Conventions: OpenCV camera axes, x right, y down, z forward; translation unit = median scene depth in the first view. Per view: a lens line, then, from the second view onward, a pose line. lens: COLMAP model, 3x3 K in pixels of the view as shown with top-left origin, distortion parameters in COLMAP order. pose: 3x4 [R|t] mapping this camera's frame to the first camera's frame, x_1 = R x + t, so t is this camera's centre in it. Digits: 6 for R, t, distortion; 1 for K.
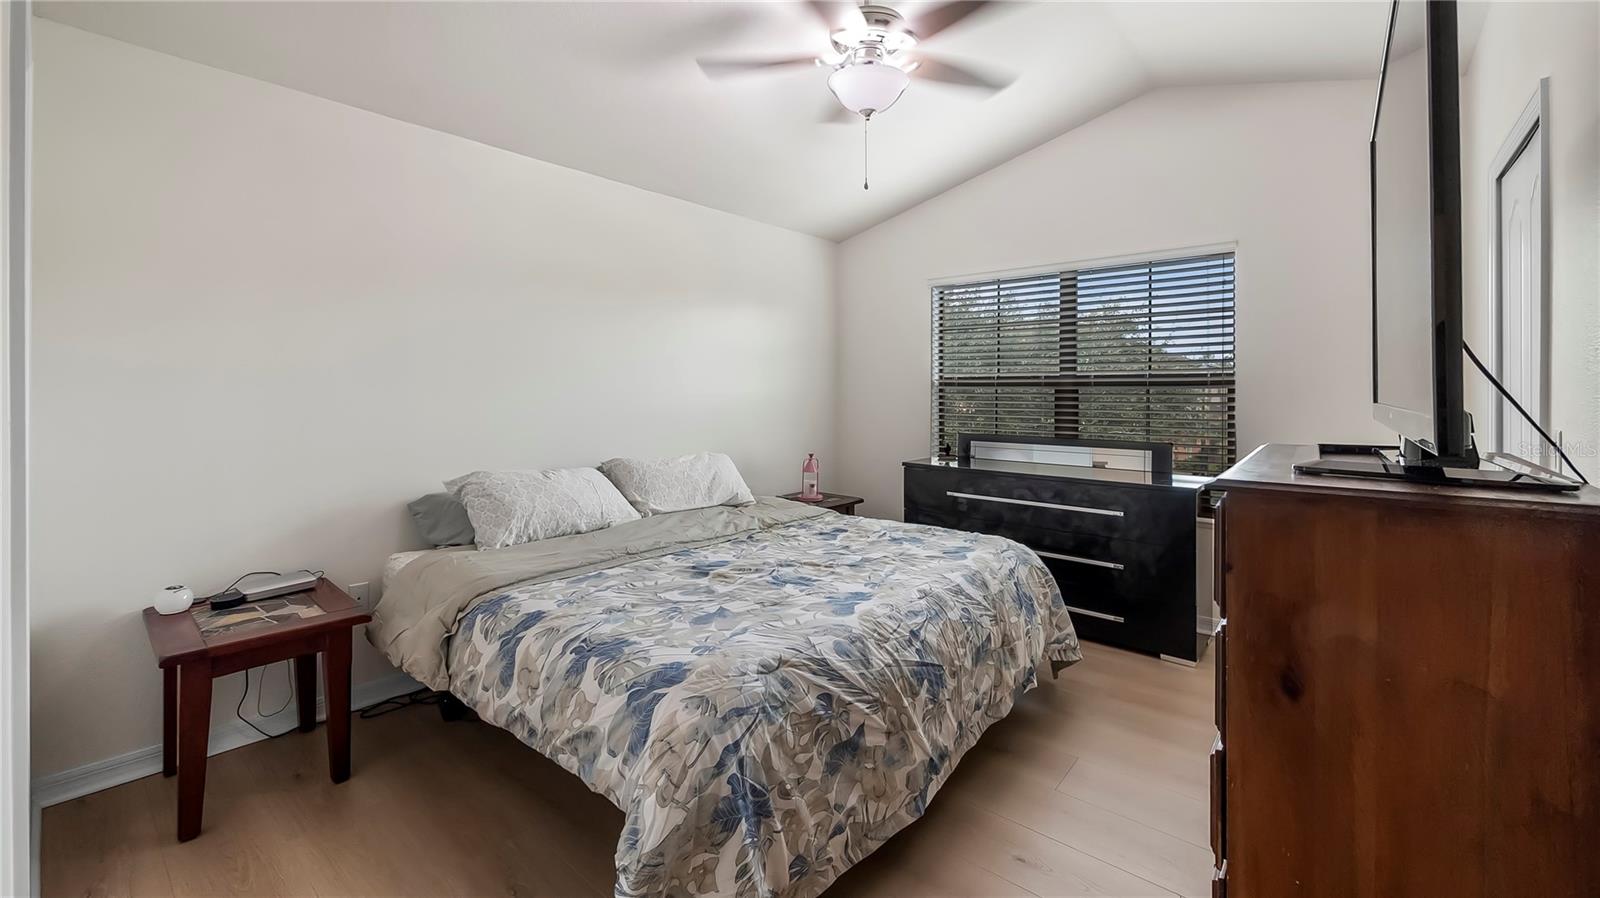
lens RADIAL K [[630.2, 0, 795.7], [0, 630.2, 422.4], [0, 0, 1]] dist [-0.000309, 0.000033]
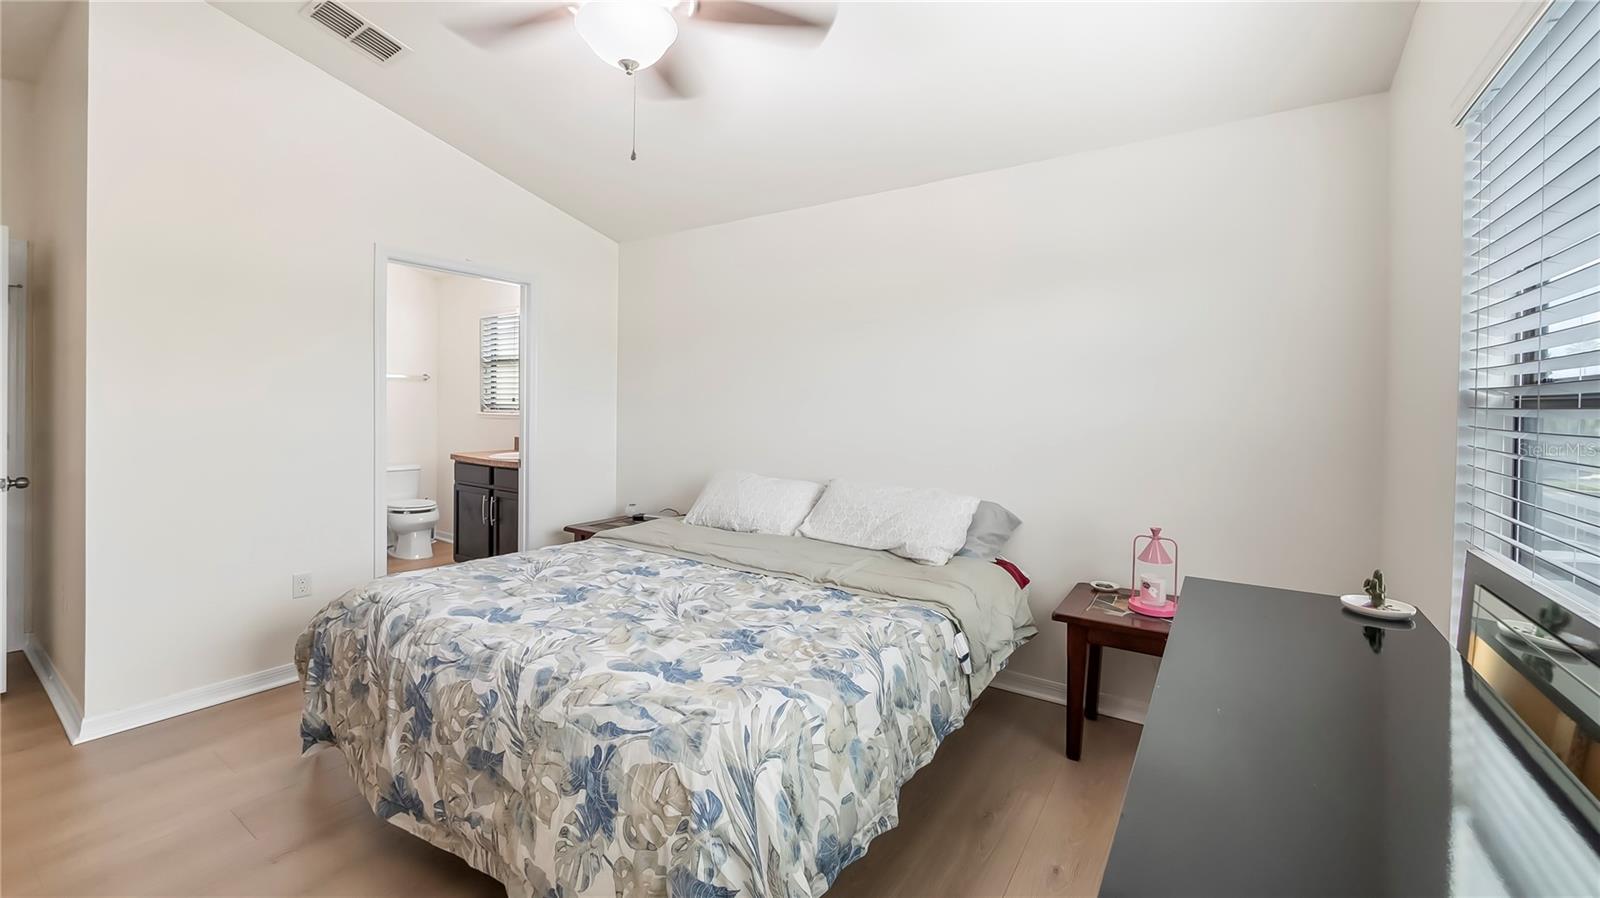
lens RADIAL K [[661.1, 0, 803.6], [0, 661.1, 411.1], [0, 0, 1]] dist [-0.042471, -0.000039]
pose [[0.140075, 0.014365, -0.990037, 0.963922], [-0.069260, 0.997588, 0.004675, -0.058411], [0.987716, 0.067915, 0.140732, 1.105433]]
